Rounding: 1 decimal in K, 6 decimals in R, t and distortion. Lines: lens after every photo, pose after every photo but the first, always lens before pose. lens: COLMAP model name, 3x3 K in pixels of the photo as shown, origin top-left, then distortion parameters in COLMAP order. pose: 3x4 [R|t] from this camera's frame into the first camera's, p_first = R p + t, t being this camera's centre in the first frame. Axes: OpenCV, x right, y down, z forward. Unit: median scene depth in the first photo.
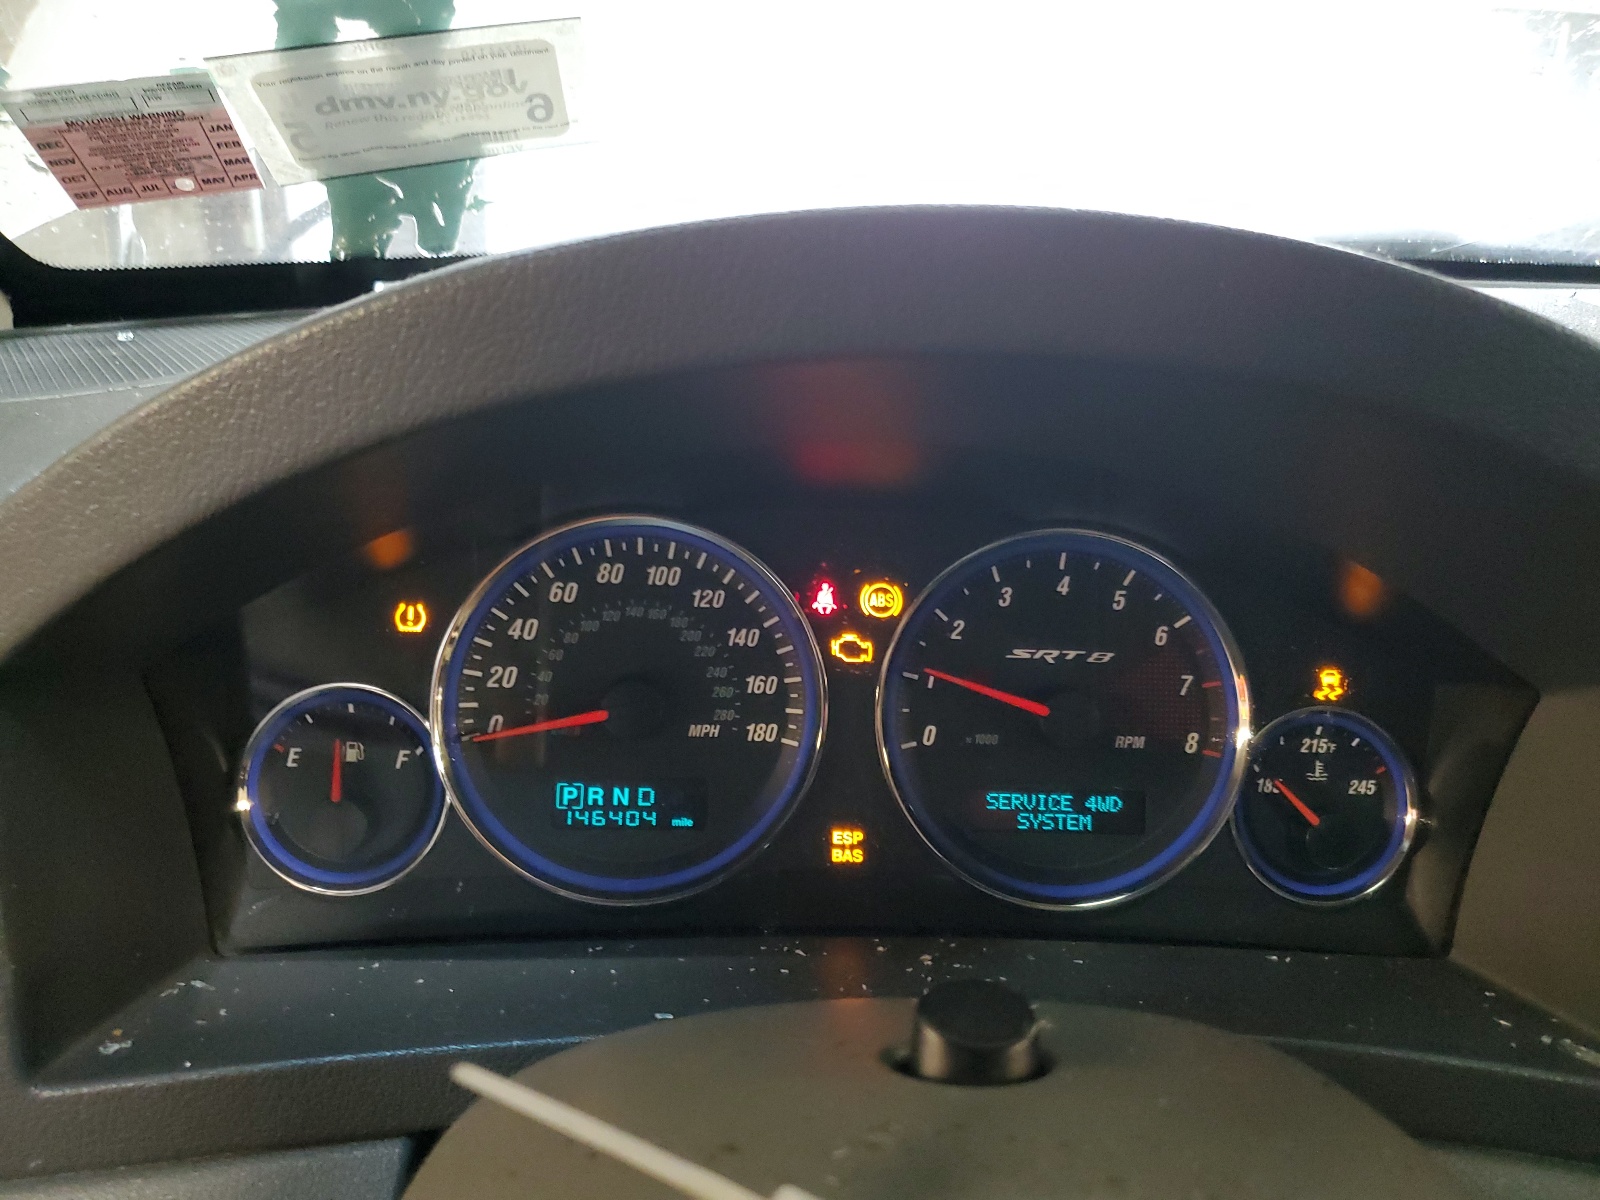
lens RADIAL K [[1217.3, 0, 800.0], [0, 1217.3, 600.0], [0, 0, 1]] dist [-0.002093, -0.001228]
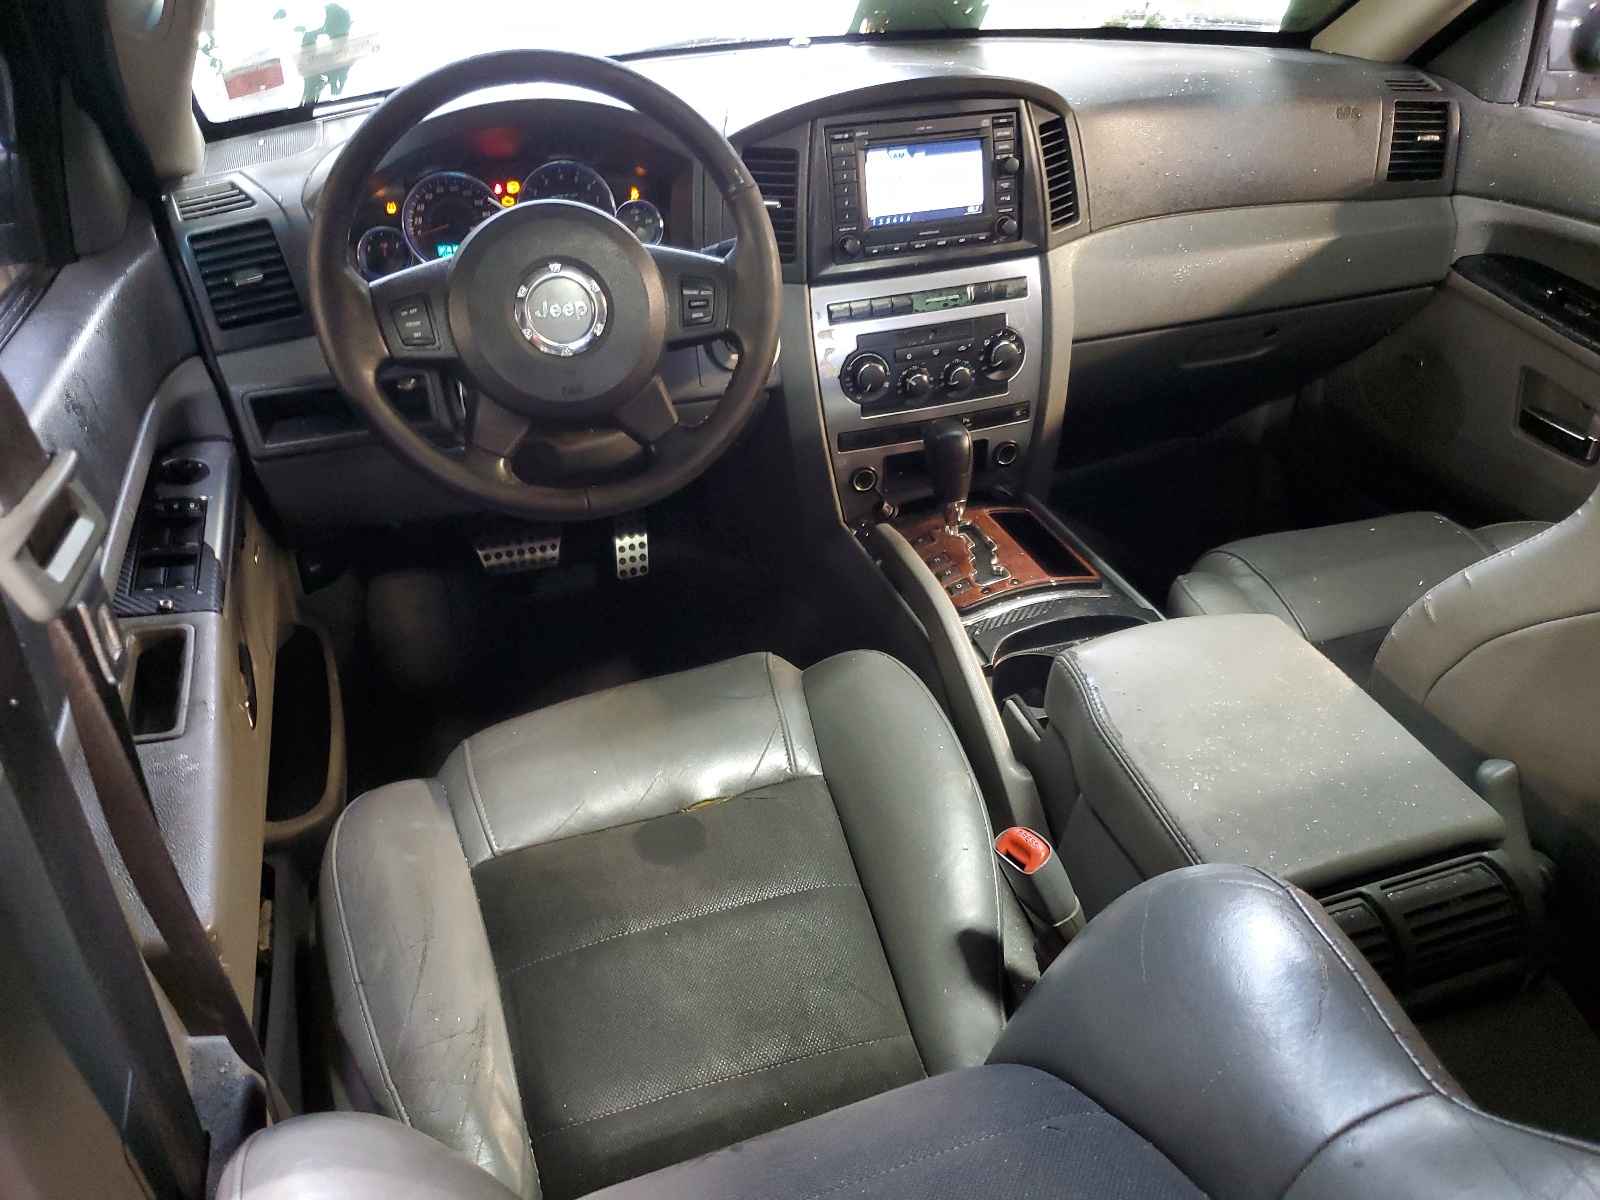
lens RADIAL K [[1216.1, 0, 800.0], [0, 1216.1, 600.0], [0, 0, 1]] dist [-0.038386, 0.001385]
pose [[0.953888, -0.207688, 0.216709, -0.163568], [0.148856, 0.954253, 0.259311, 0.383691], [-0.260651, -0.215095, 0.941167, -3.056551]]
